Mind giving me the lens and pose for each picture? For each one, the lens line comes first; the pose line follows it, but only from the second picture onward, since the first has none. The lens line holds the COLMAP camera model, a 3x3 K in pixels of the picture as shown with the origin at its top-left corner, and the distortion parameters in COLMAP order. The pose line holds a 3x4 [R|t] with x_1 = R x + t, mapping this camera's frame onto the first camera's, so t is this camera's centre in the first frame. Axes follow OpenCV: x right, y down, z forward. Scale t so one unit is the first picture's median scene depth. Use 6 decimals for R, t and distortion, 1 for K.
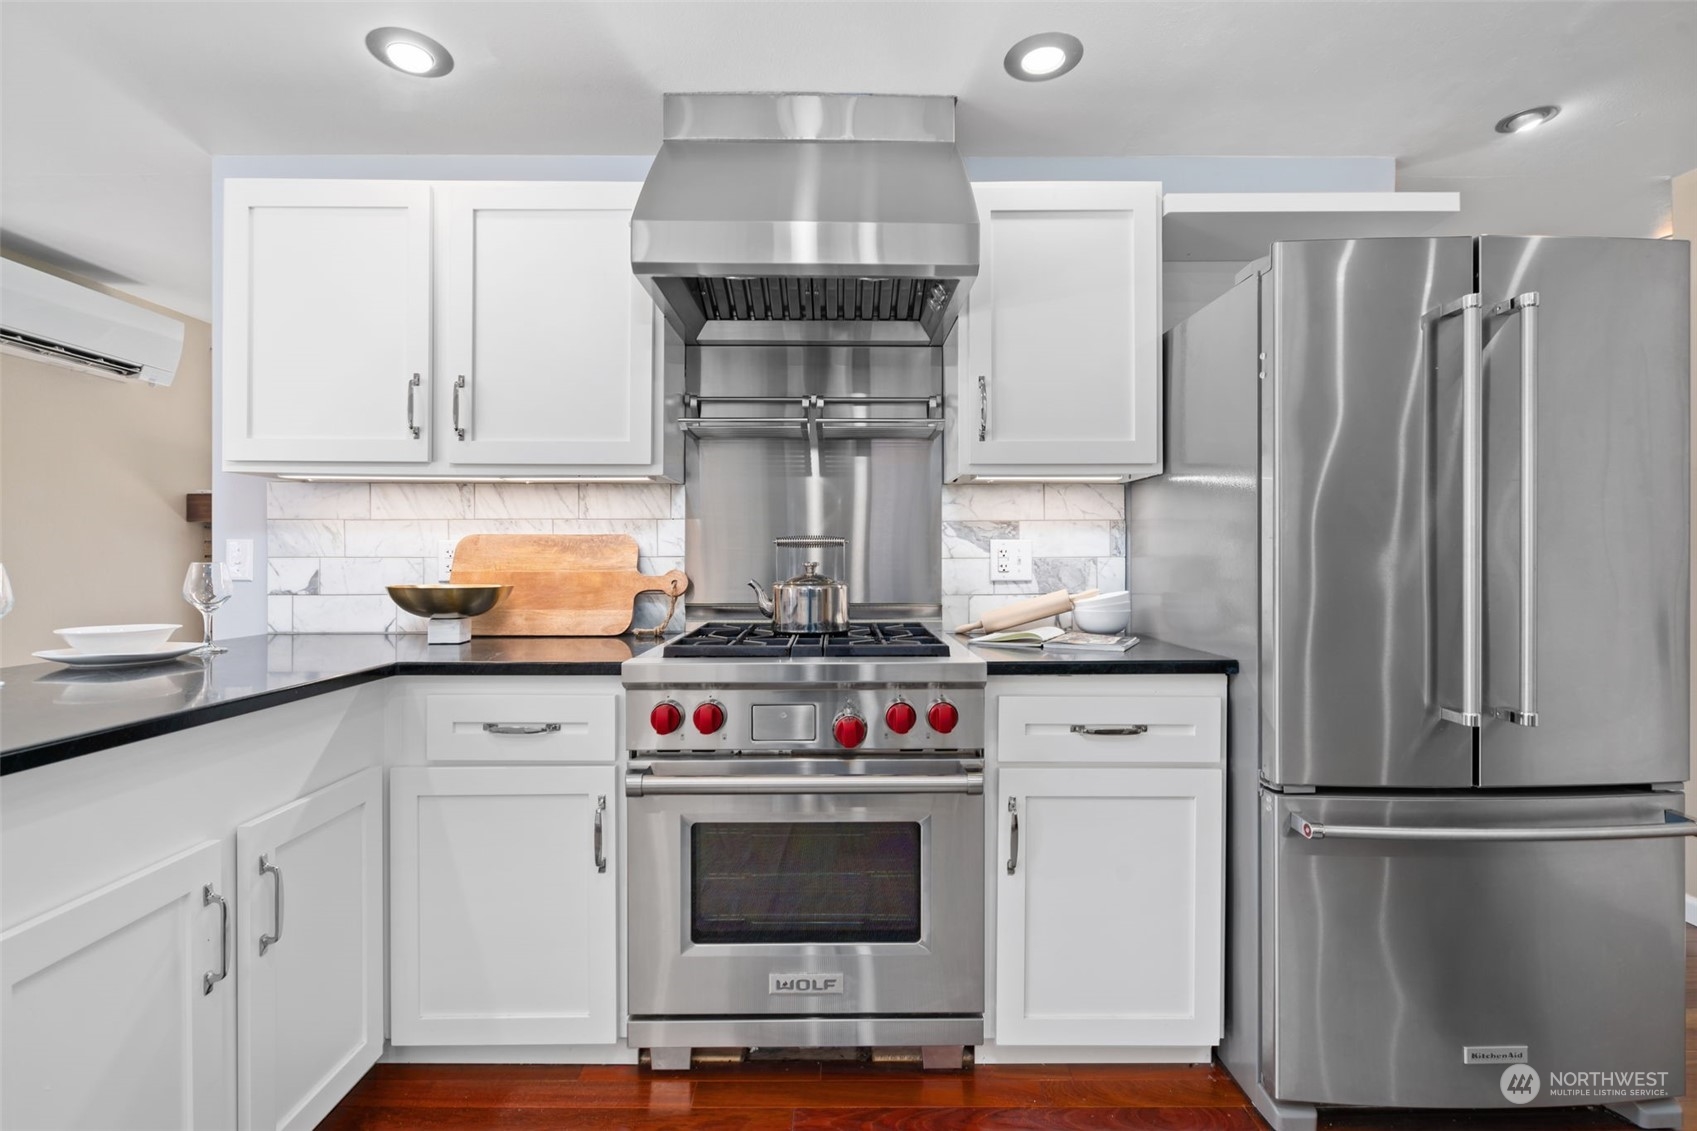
lens RADIAL K [[774.1, 0, 848.4], [0, 774.1, 555.8], [0, 0, 1]] dist [-0.004570, -0.000395]
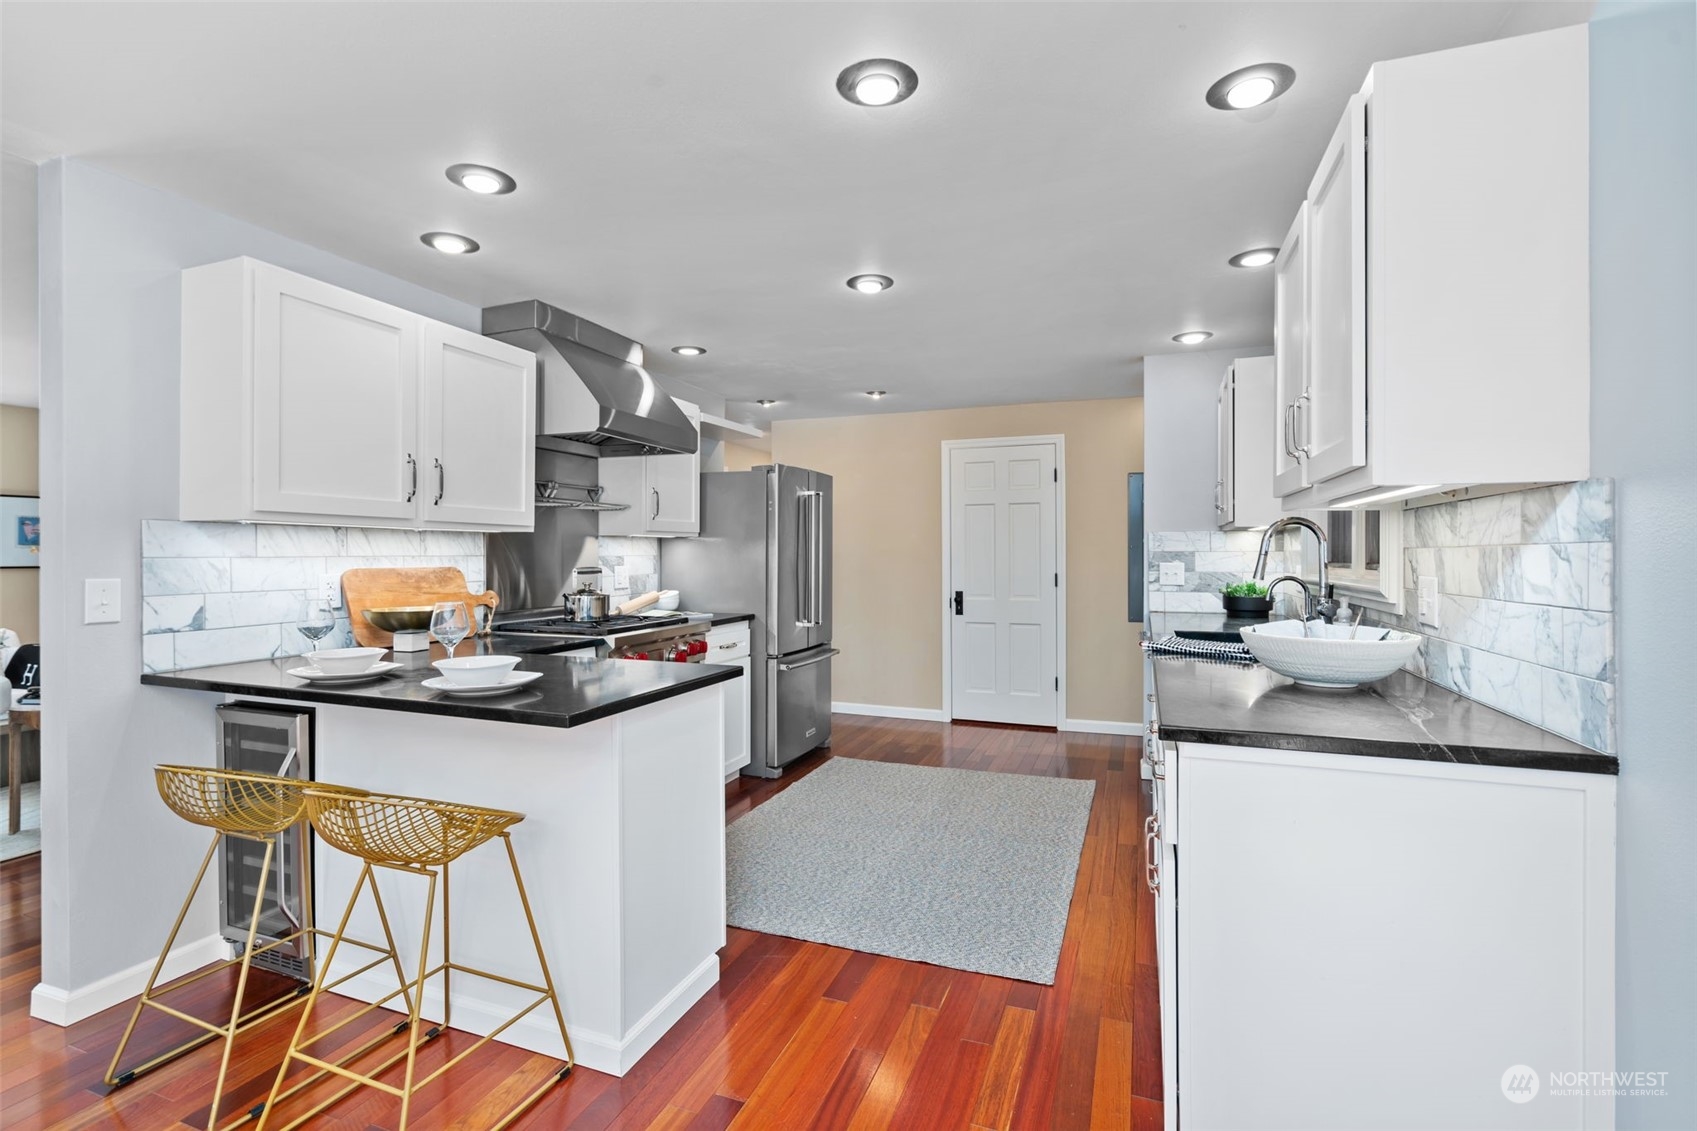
lens RADIAL K [[774.1, 0, 849.6], [0, 774.1, 560.6], [0, 0, 1]] dist [-0.004570, -0.000395]
pose [[0.363901, -0.008026, 0.931403, -1.337309], [0.004361, 0.999967, 0.006913, -0.046087], [-0.931427, 0.001546, 0.363924, -0.190280]]
